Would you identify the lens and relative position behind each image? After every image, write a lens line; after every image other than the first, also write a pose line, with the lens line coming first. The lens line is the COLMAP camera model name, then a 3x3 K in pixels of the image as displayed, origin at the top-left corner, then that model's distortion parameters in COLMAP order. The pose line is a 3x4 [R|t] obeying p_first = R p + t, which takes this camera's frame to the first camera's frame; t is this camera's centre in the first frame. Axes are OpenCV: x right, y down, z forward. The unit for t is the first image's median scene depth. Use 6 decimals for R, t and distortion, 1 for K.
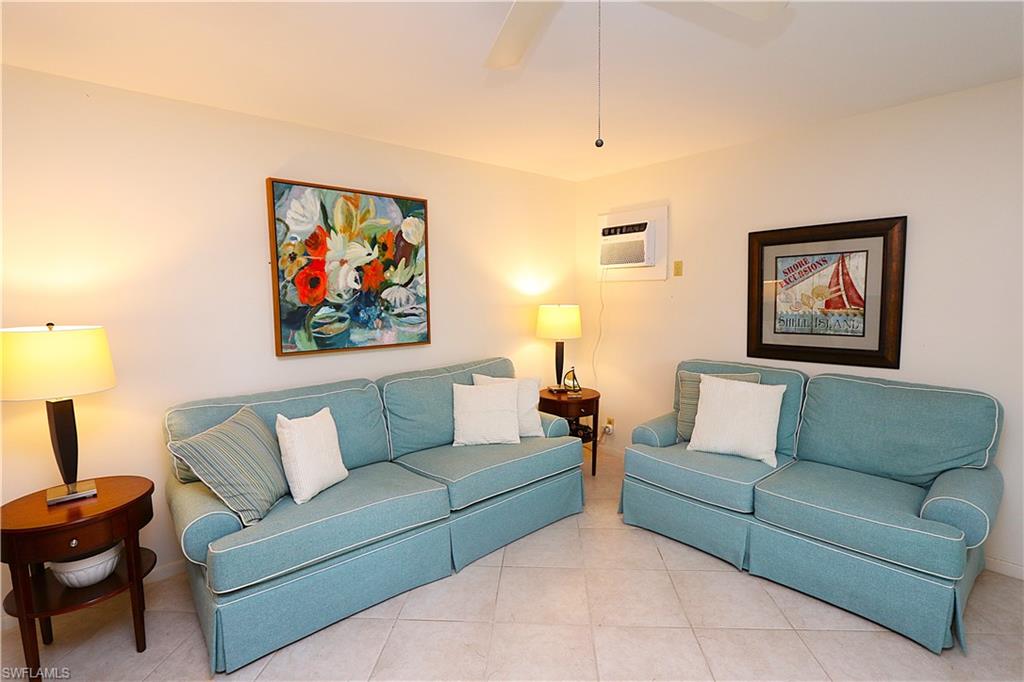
lens RADIAL K [[501.2, 0, 511.7], [0, 501.2, 345.9], [0, 0, 1]] dist [-0.004607, -0.000027]
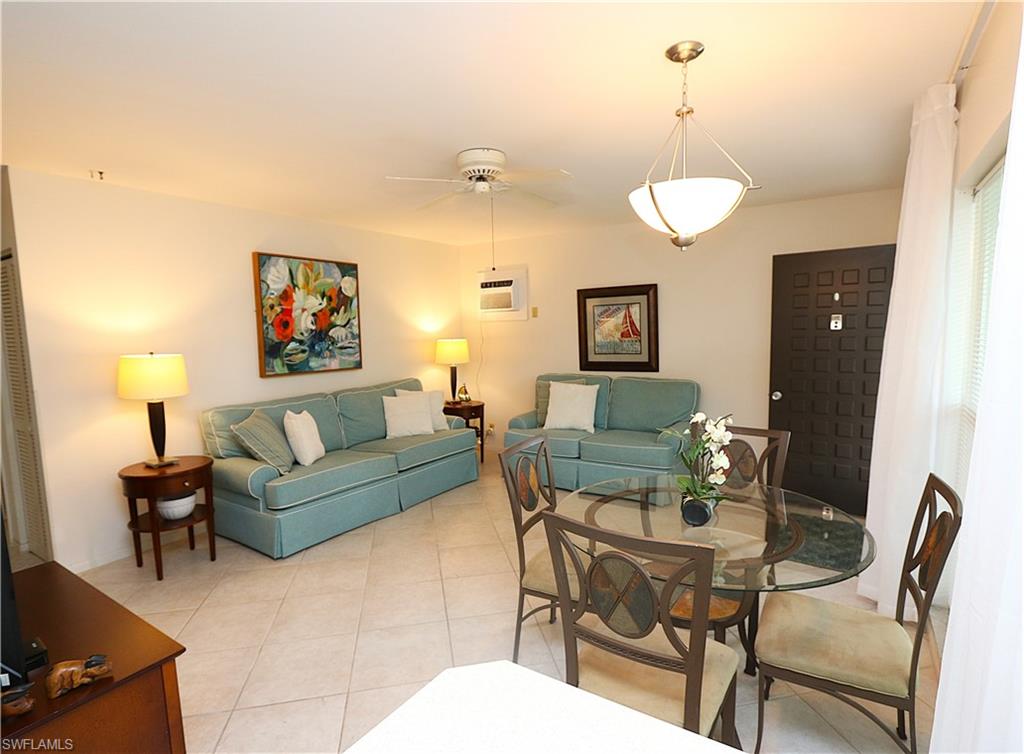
lens RADIAL K [[538.0, 0, 510.2], [0, 538.0, 378.2], [0, 0, 1]] dist [0.000648, 0.000300]
pose [[0.967615, -0.034054, 0.250121, -0.166477], [0.038461, 0.999179, -0.012751, 0.066162], [-0.249482, 0.021958, 0.968131, -0.610668]]
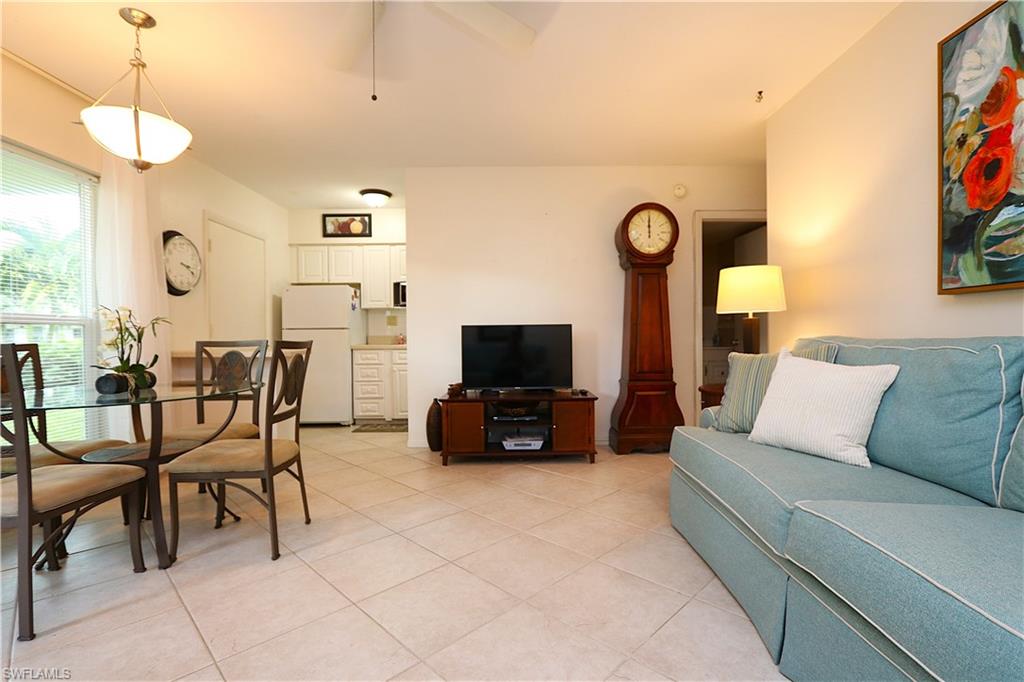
lens RADIAL K [[501.2, 0, 513.5], [0, 501.2, 341.5], [0, 0, 1]] dist [-0.004607, -0.000027]
pose [[-0.667006, 0.019003, -0.744810, 0.426278], [-0.068027, 0.993946, 0.086280, 0.063220], [0.741940, 0.108217, -0.661675, 0.986611]]
